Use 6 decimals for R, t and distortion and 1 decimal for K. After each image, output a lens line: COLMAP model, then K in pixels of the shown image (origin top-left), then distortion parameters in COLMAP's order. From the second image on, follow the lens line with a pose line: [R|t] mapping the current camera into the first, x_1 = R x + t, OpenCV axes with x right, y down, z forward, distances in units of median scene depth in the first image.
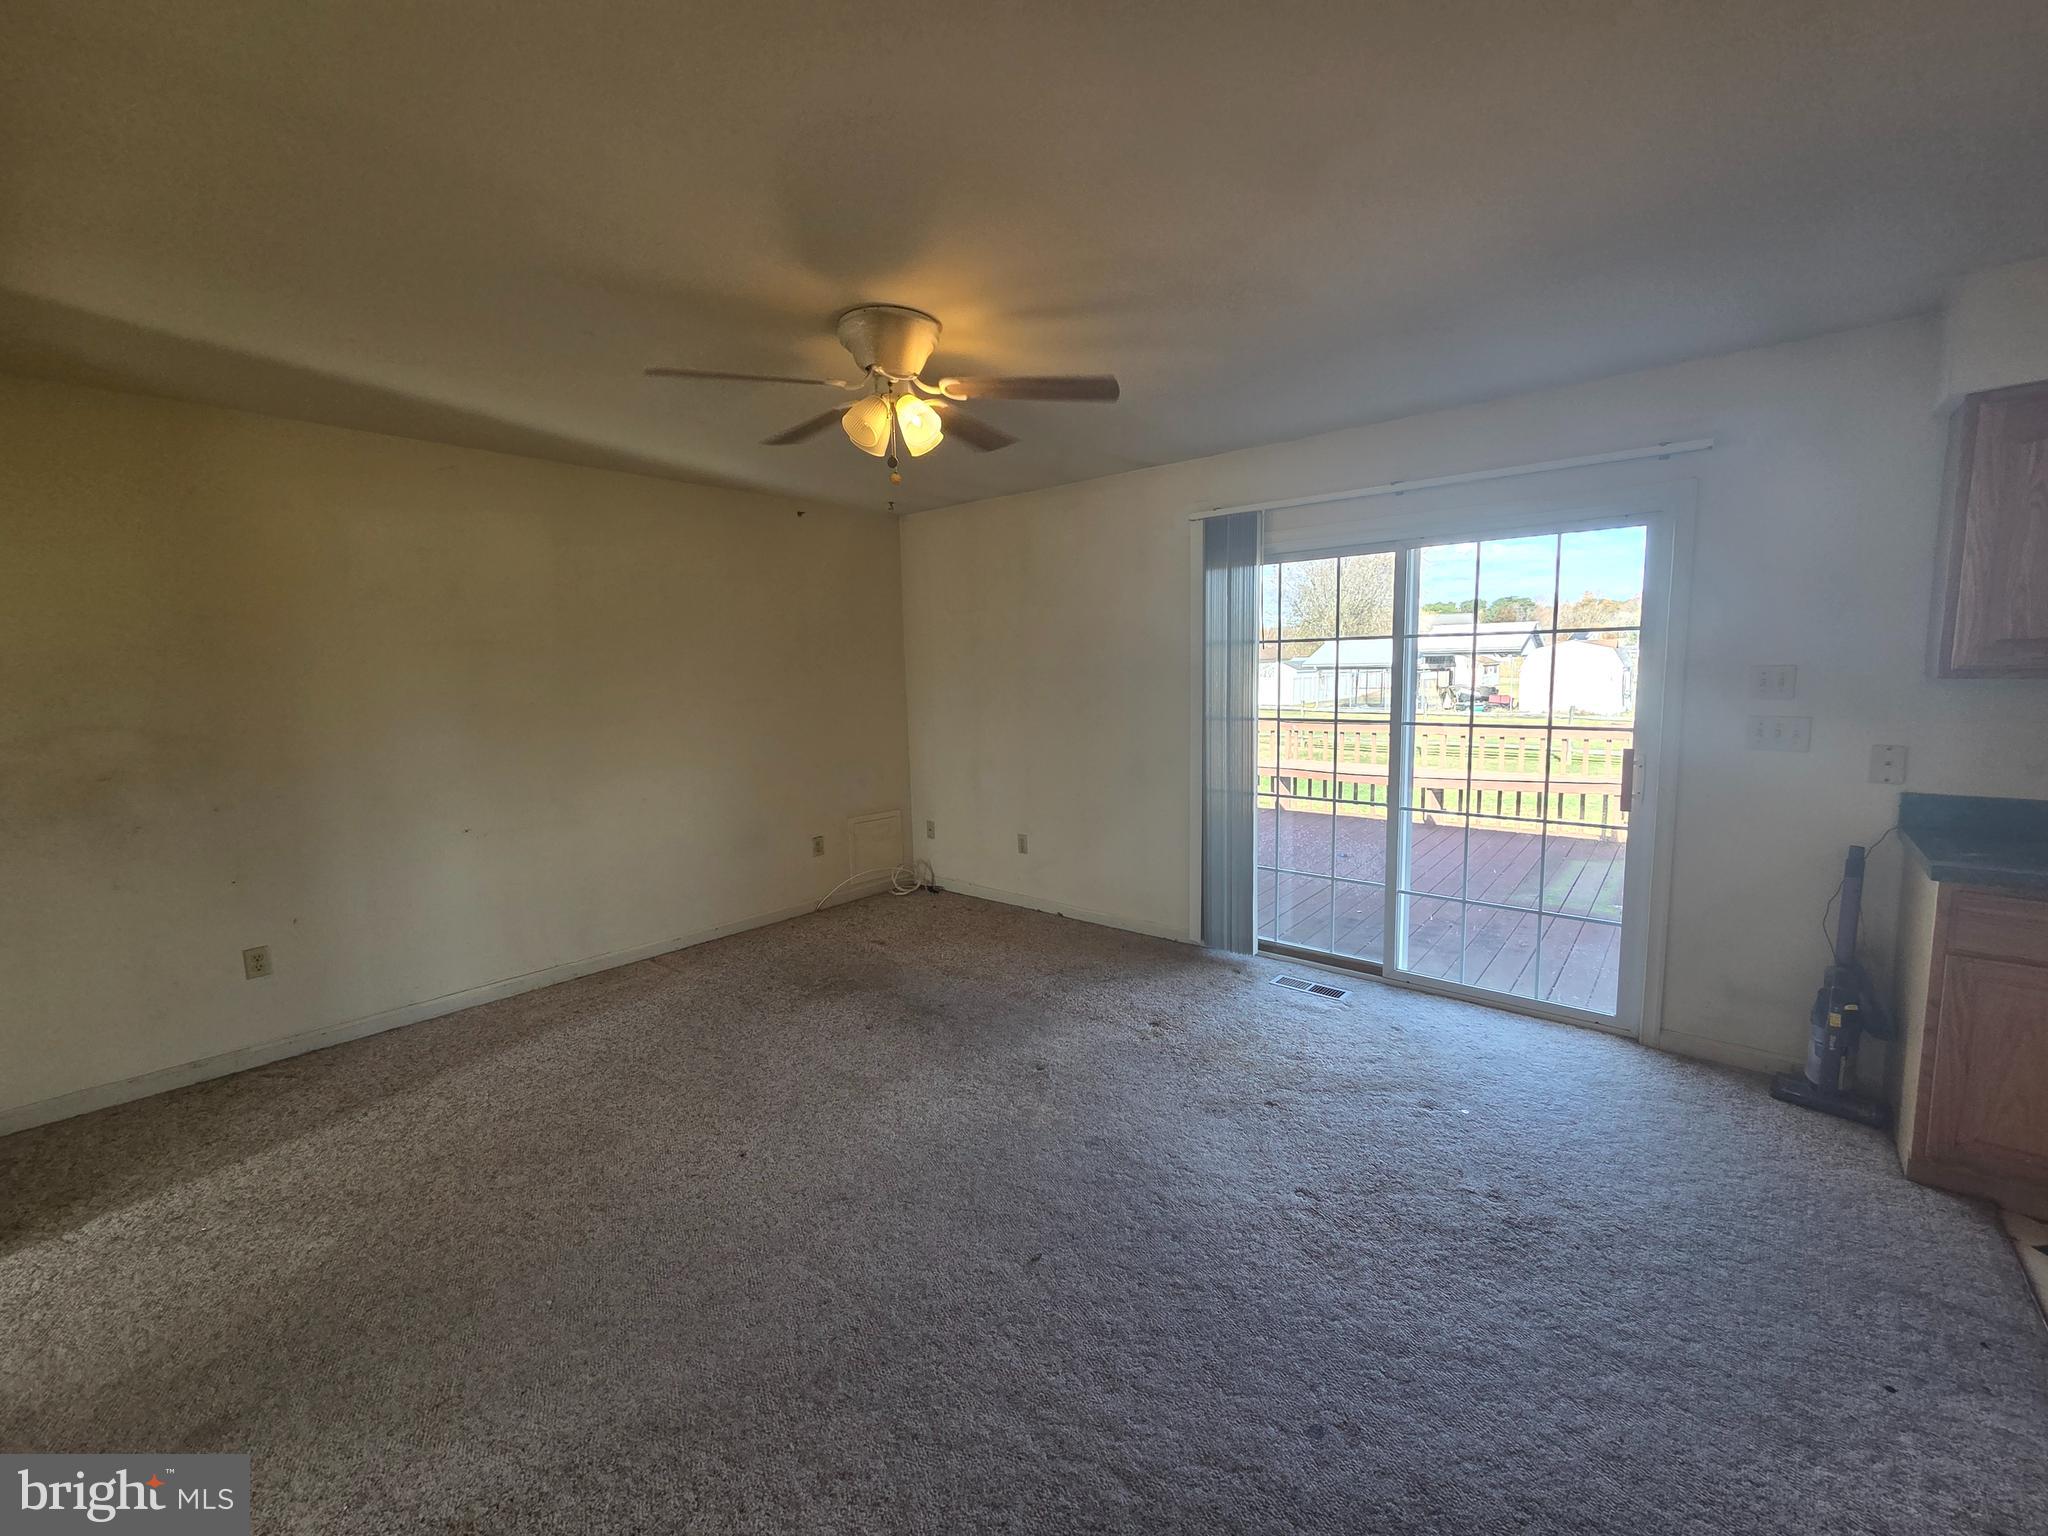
lens RADIAL K [[836.1, 0, 1036.8], [0, 836.1, 760.3], [0, 0, 1]] dist [0.004243, 0.000946]
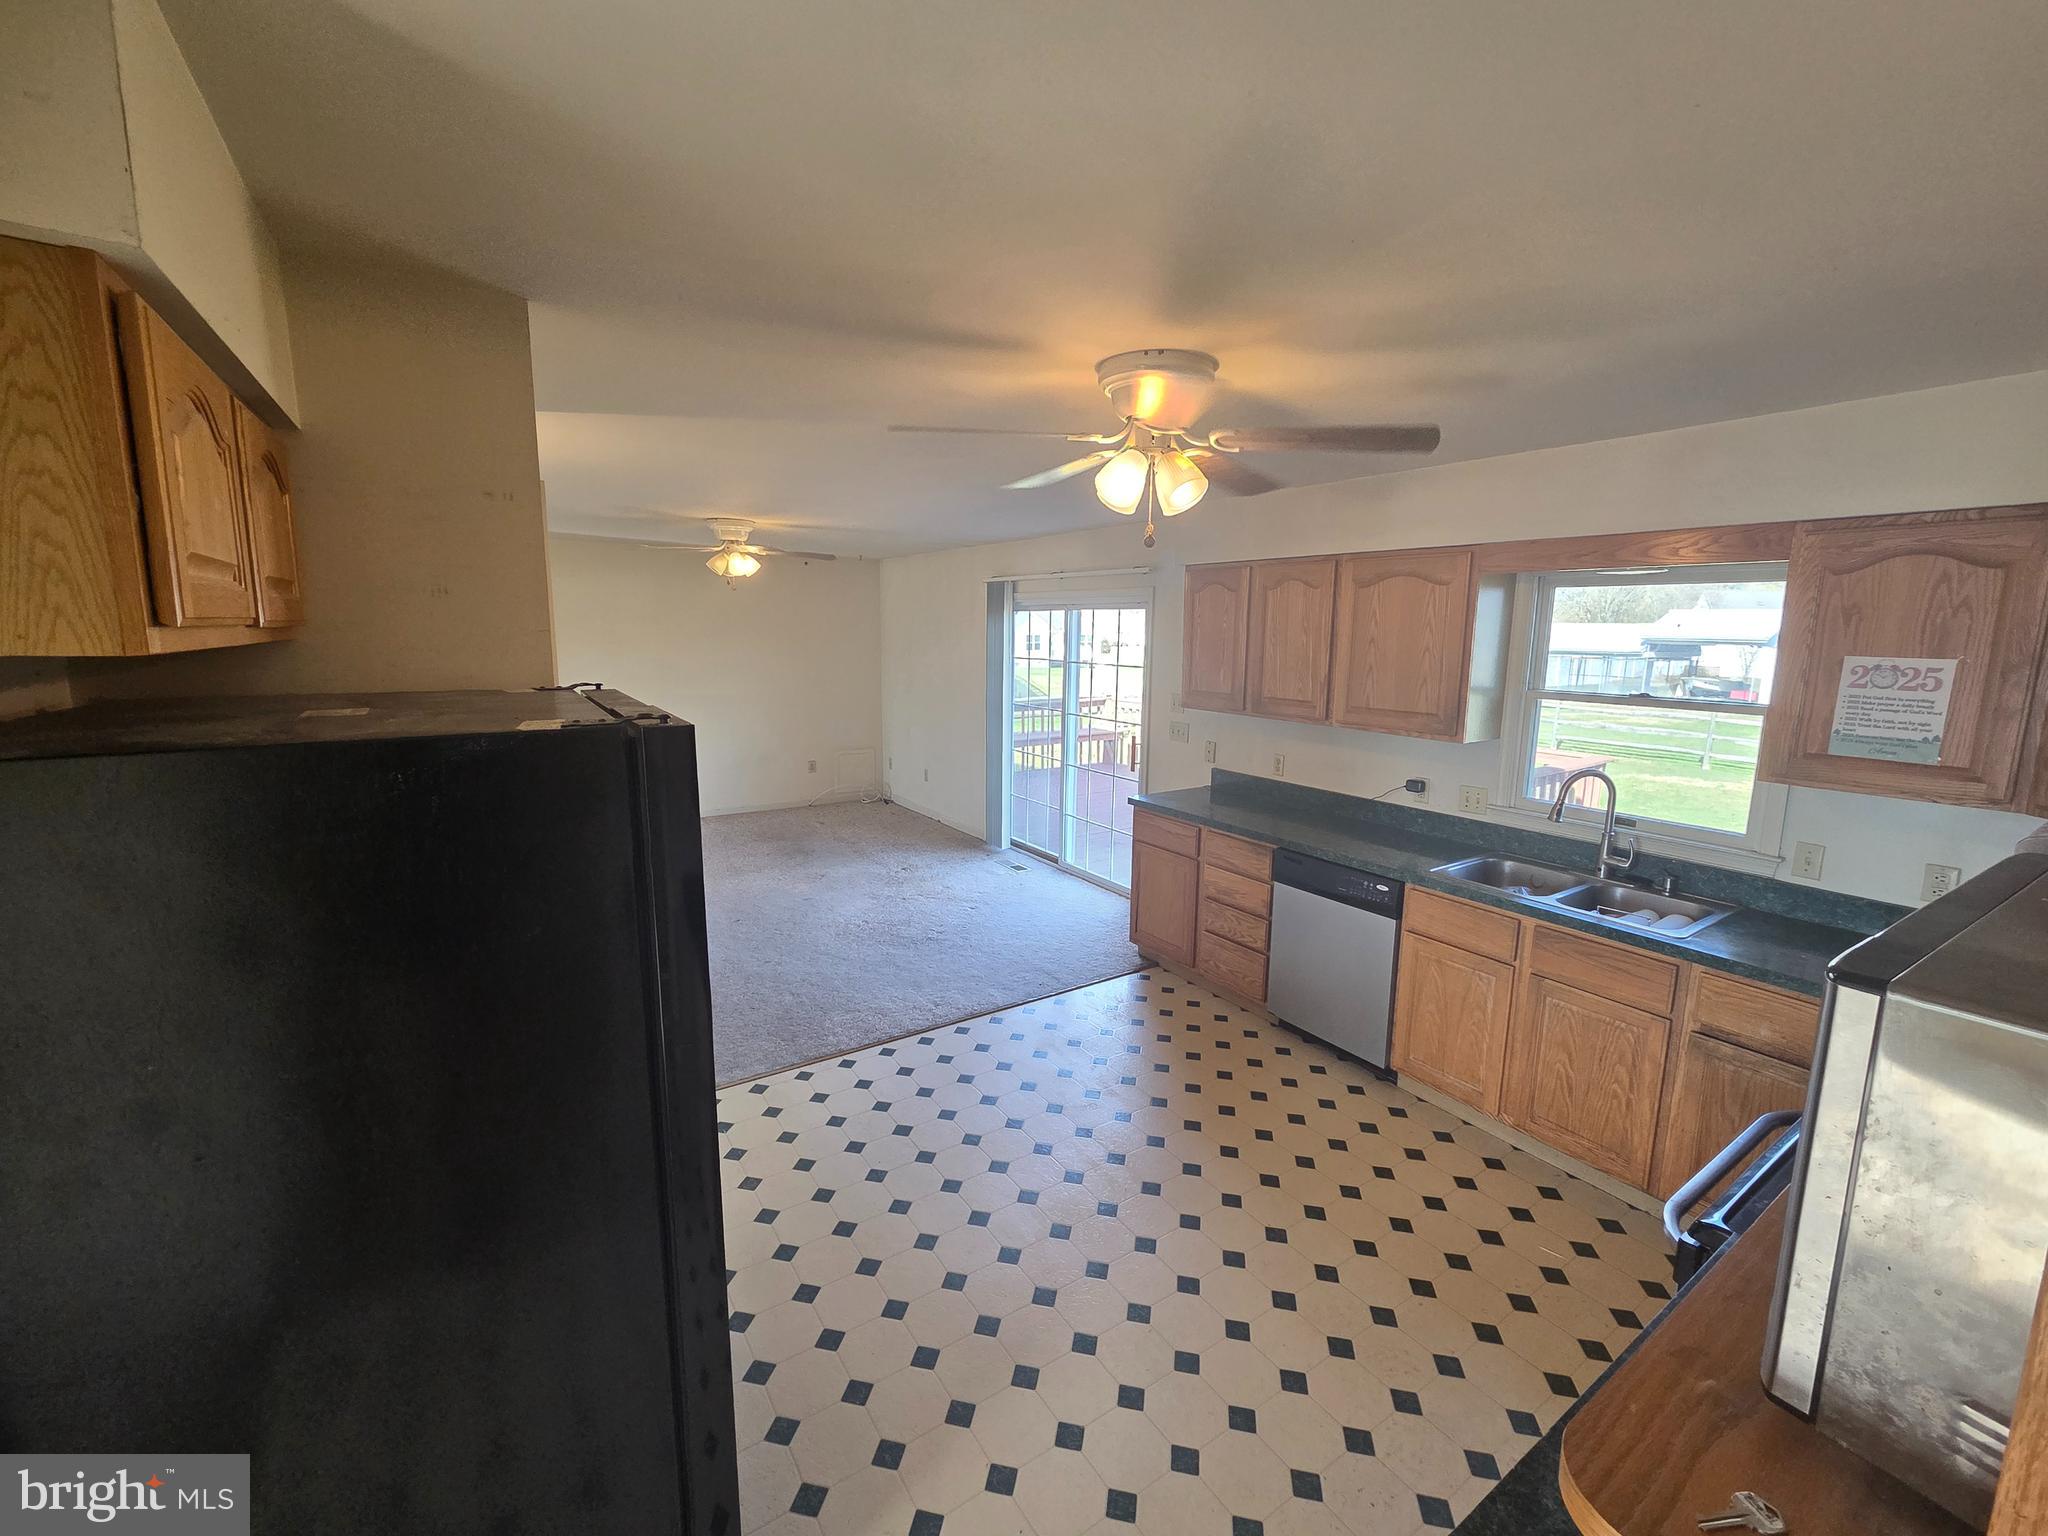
lens RADIAL K [[836.1, 0, 1035.5], [0, 836.1, 753.0], [0, 0, 1]] dist [0.004243, 0.000946]
pose [[0.959416, 0.076744, -0.271350, 0.876484], [-0.066935, 0.996731, 0.045235, -0.039472], [0.273935, -0.025236, 0.961417, -0.661250]]
